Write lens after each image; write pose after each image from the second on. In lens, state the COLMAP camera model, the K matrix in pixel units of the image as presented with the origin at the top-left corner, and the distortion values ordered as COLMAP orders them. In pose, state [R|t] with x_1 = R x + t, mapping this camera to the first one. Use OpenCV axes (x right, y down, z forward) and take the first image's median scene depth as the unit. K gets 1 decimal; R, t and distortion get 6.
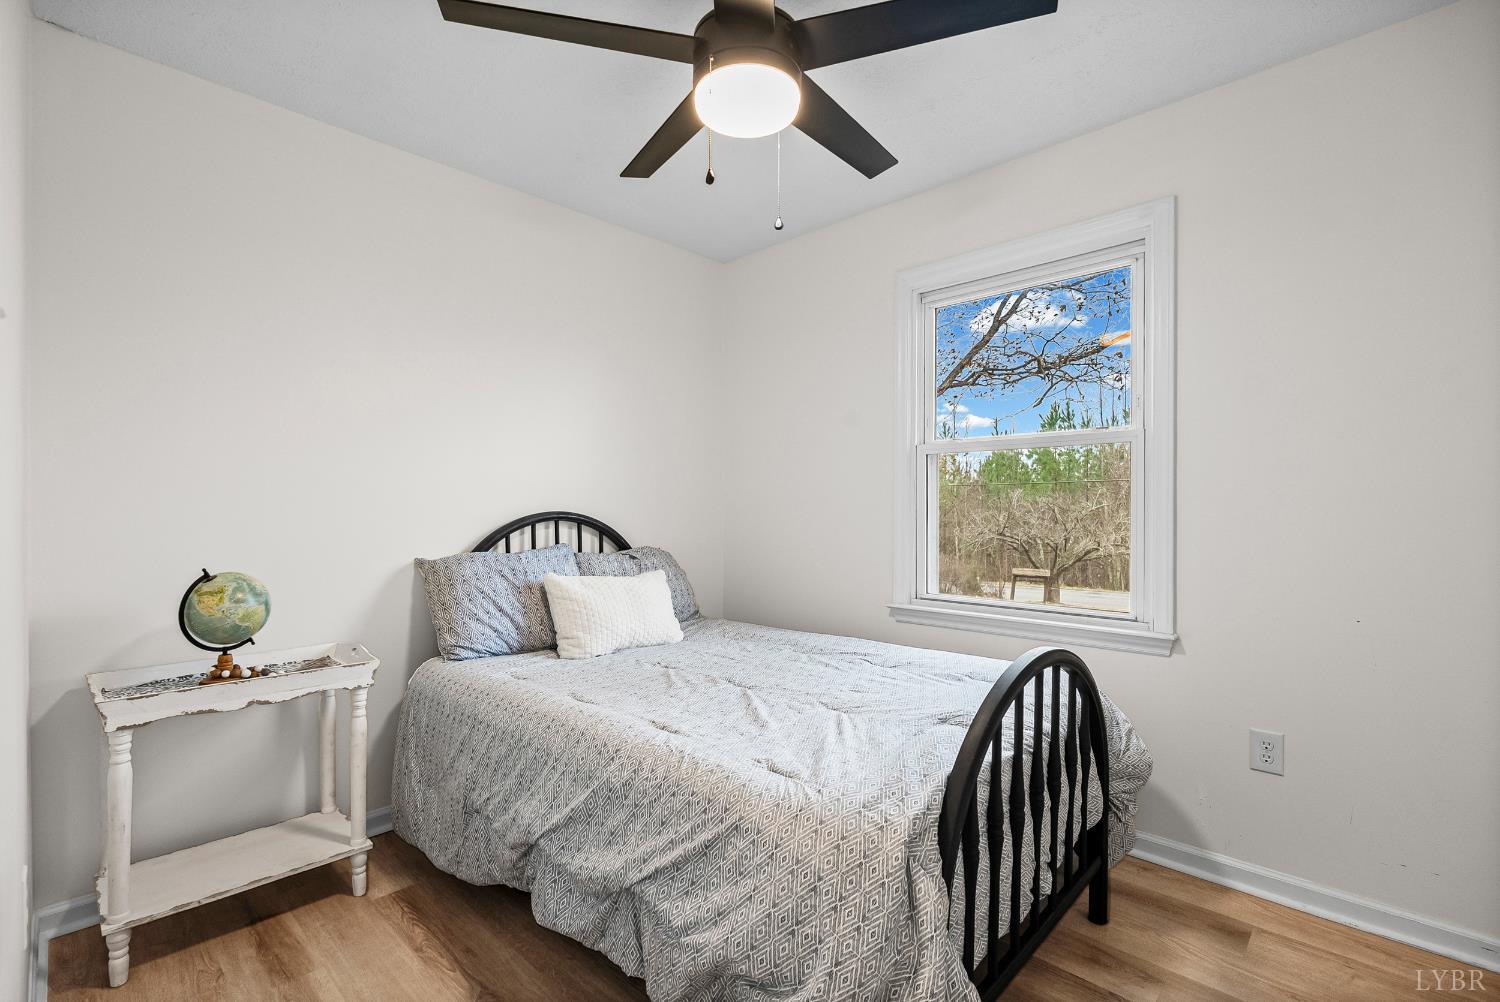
lens RADIAL K [[683.8, 0, 751.3], [0, 683.8, 502.0], [0, 0, 1]] dist [-0.002521, -0.000234]
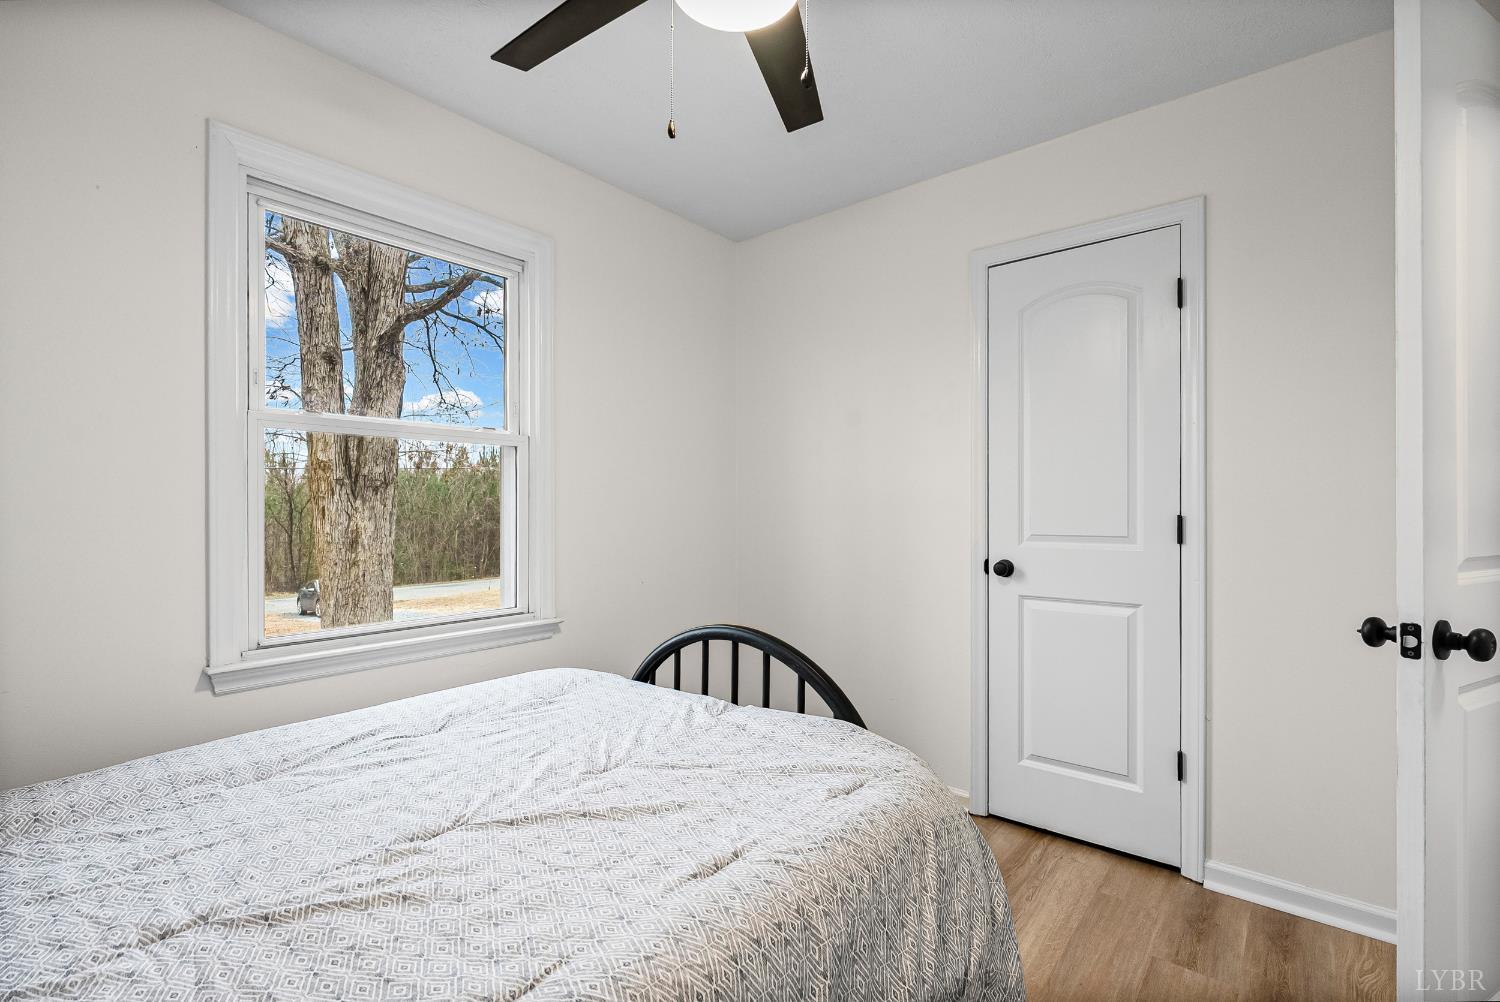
lens RADIAL K [[683.8, 0, 751.3], [0, 683.8, 502.0], [0, 0, 1]] dist [-0.002521, -0.000234]
pose [[-0.041910, -0.001108, 0.999121, -0.586367], [0.000634, 0.999999, 0.001135, 0.001090], [-0.999121, 0.000681, -0.041909, 0.780468]]
